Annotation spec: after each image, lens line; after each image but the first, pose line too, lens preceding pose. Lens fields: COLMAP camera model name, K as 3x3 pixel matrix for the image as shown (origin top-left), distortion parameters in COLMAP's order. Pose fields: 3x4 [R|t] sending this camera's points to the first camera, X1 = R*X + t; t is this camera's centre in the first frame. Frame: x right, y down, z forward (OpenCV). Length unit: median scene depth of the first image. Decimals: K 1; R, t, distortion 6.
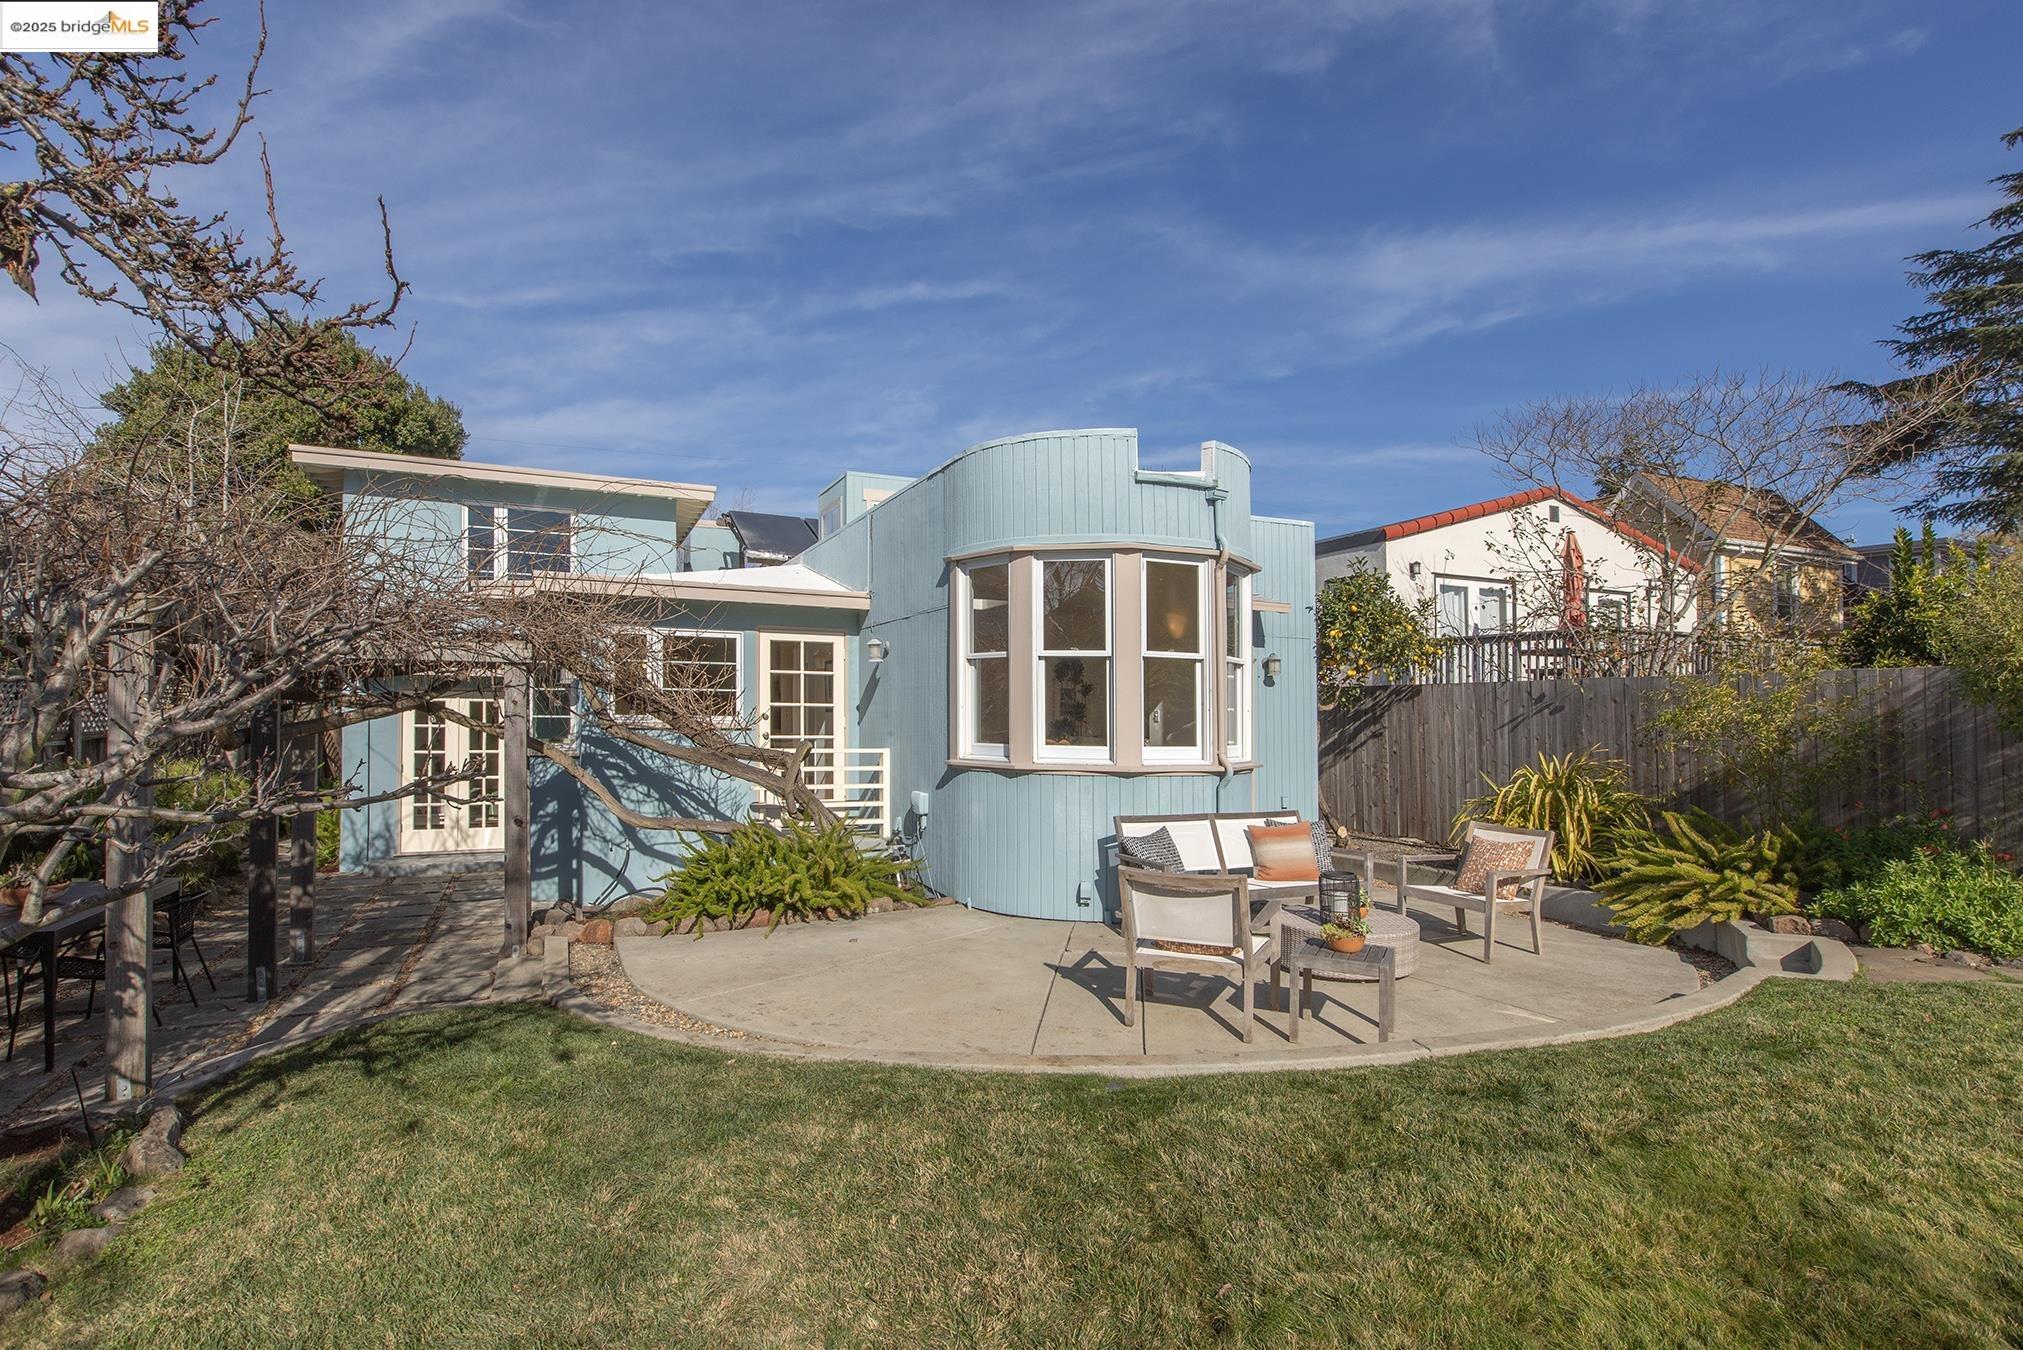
lens RADIAL K [[1023.8, 0, 1038.0], [0, 1023.8, 674.3], [0, 0, 1]] dist [0.002163, 0.000171]
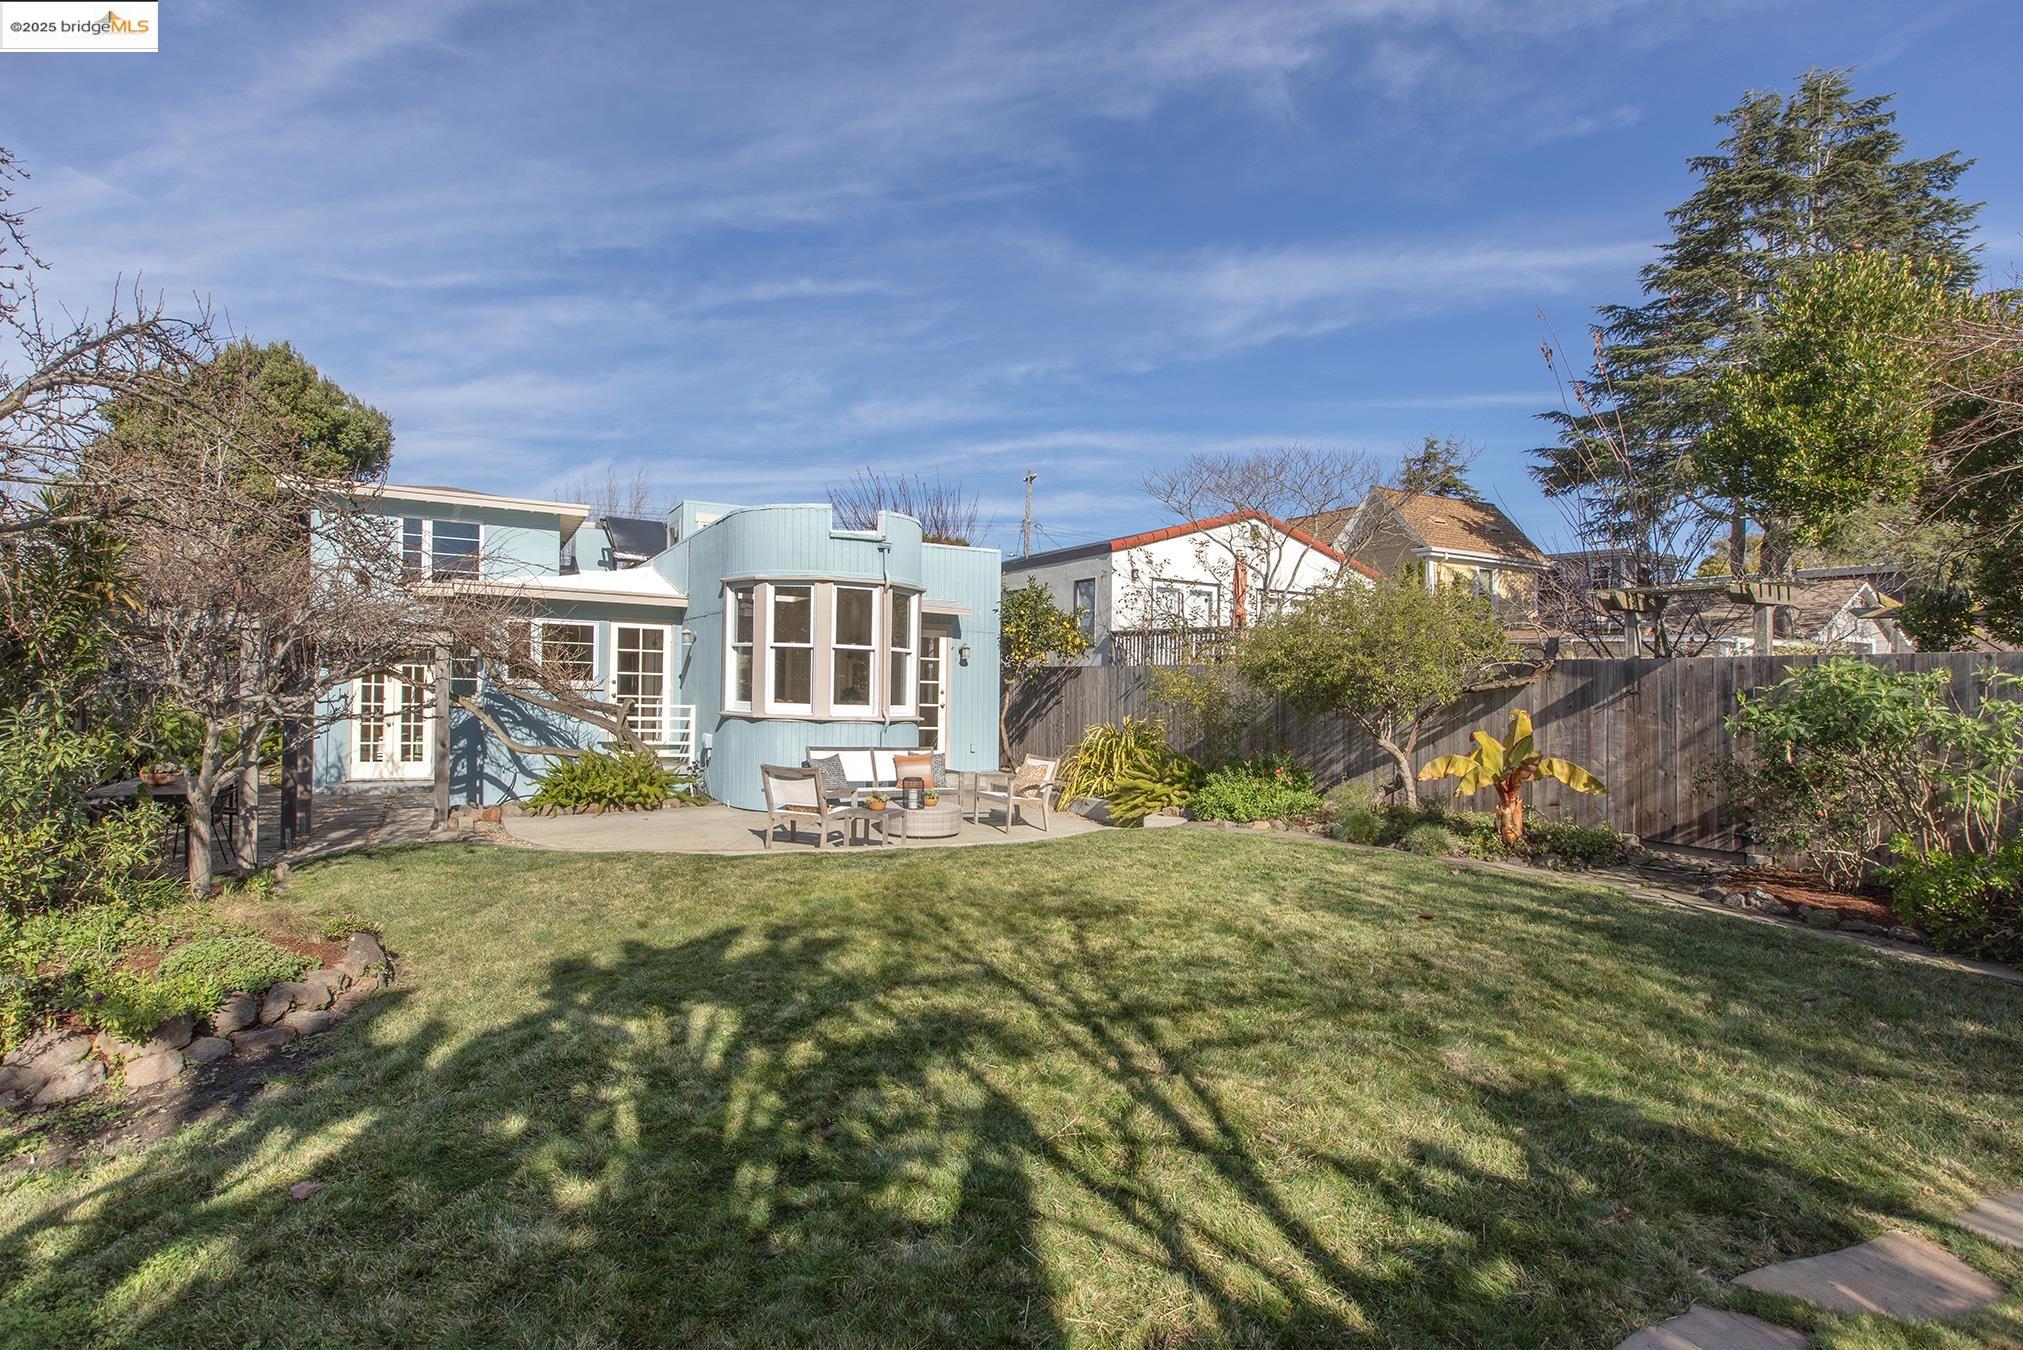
lens RADIAL K [[1006.5, 0, 913.5], [0, 1006.5, 642.9], [0, 0, 1]] dist [0.000798, 0.012020]
pose [[0.999671, 0.015992, -0.020071, 0.171621], [-0.016016, 0.999871, -0.001064, -0.016972], [0.020051, 0.001386, 0.999798, -0.374556]]
